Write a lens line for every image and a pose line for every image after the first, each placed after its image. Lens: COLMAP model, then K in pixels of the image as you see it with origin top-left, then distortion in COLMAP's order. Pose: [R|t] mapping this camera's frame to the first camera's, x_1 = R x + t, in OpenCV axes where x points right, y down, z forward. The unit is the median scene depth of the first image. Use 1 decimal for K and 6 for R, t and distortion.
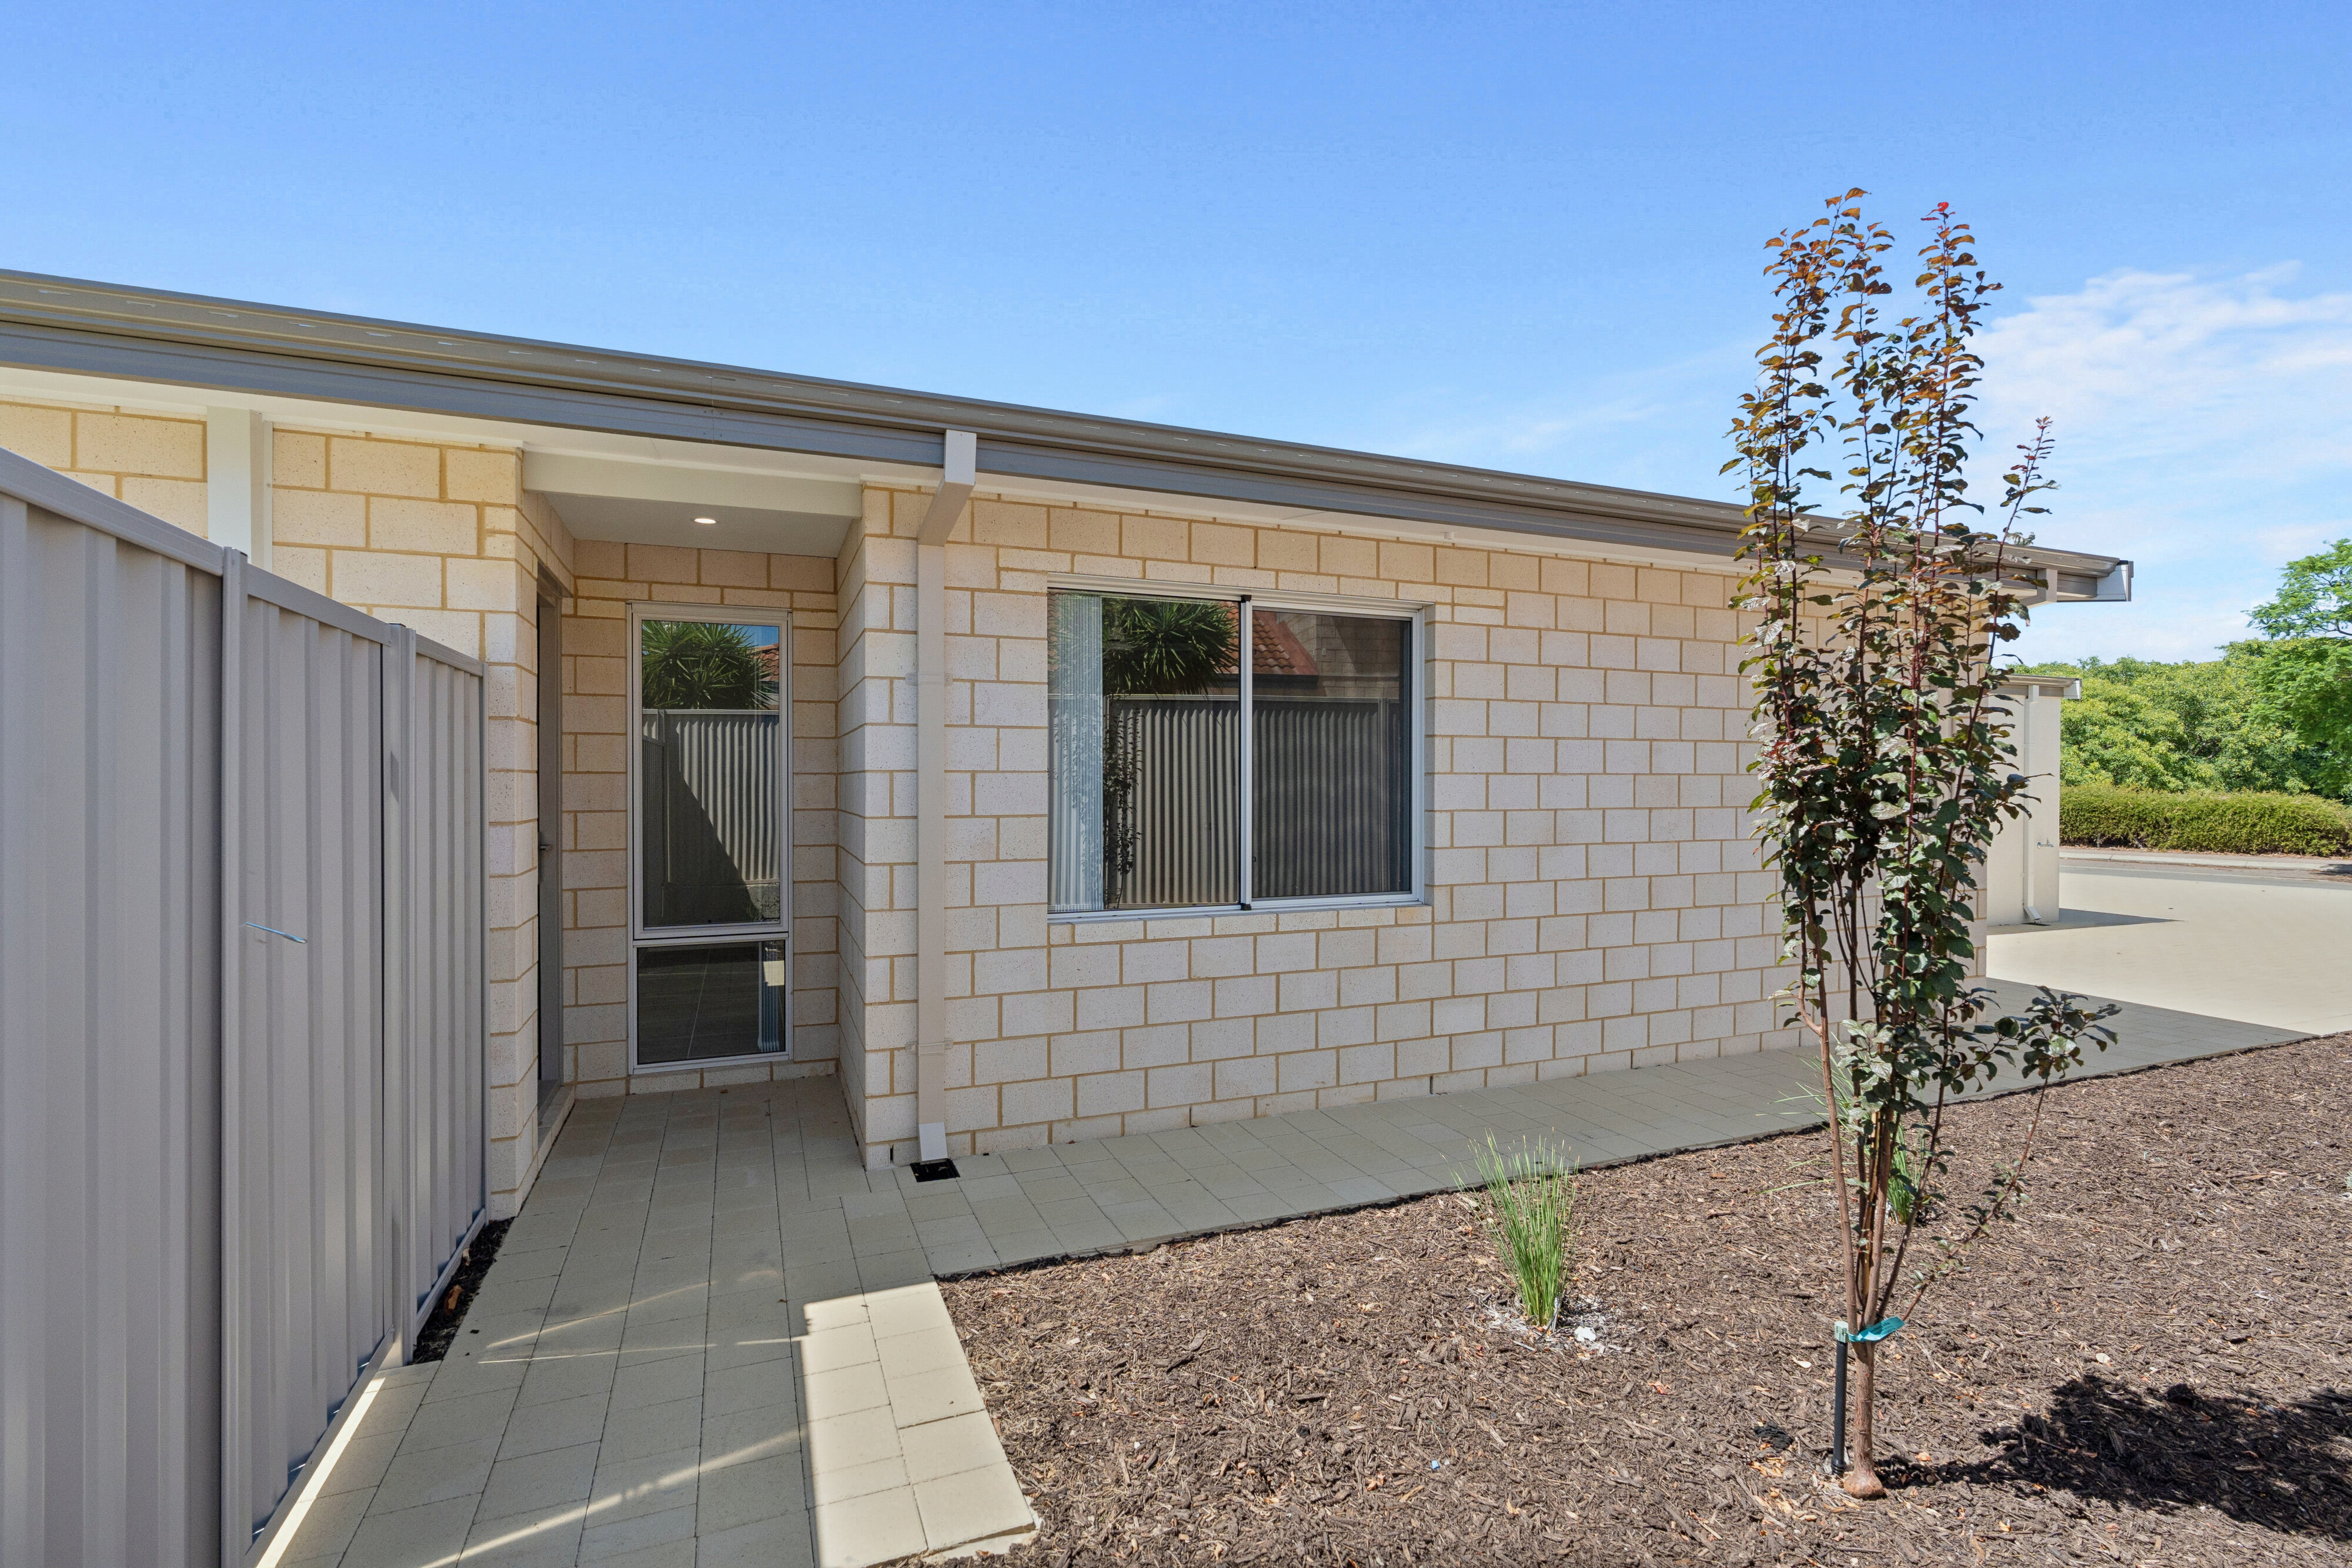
lens RADIAL K [[1070.6, 0, 1173.1], [0, 1070.6, 778.0], [0, 0, 1]] dist [-0.009223, 0.002059]
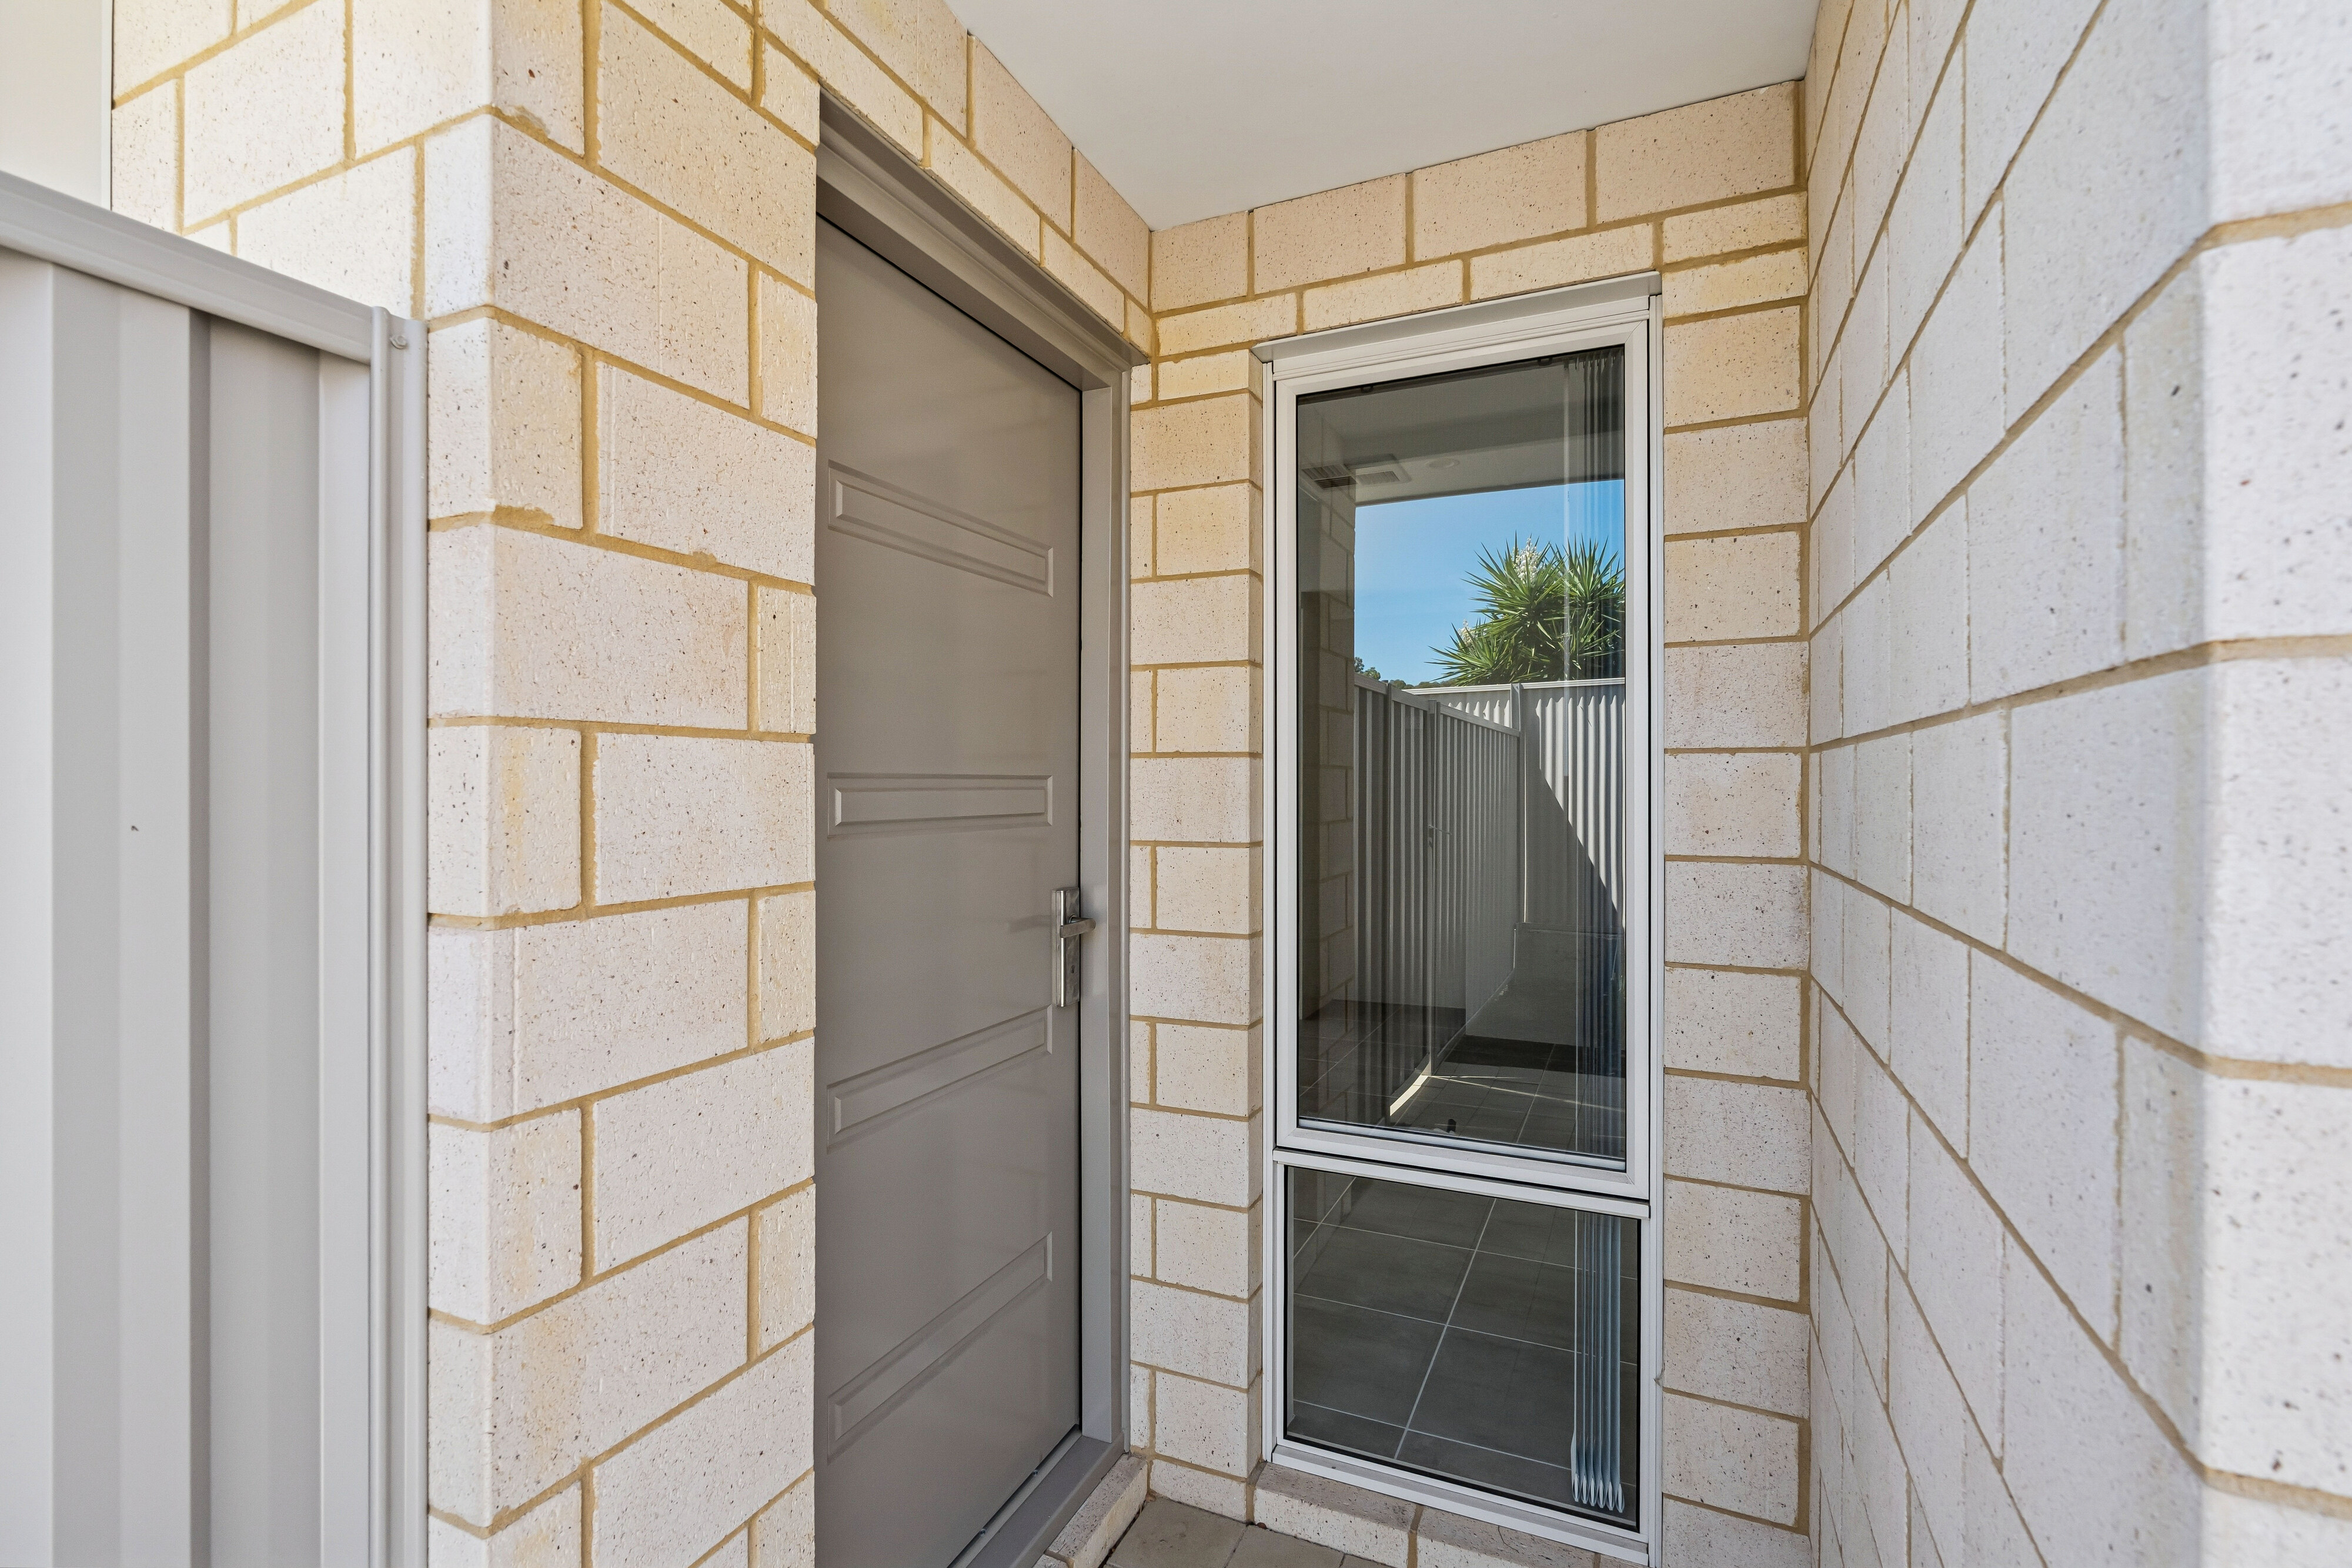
lens RADIAL K [[1070.6, 0, 1165.8], [0, 1070.6, 781.6], [0, 0, 1]] dist [-0.009223, 0.002059]
pose [[0.687831, 0.000510, -0.725871, -0.223555], [-0.000580, 1.000000, 0.000154, 0.005556], [0.725871, 0.000315, 0.687831, 0.668685]]
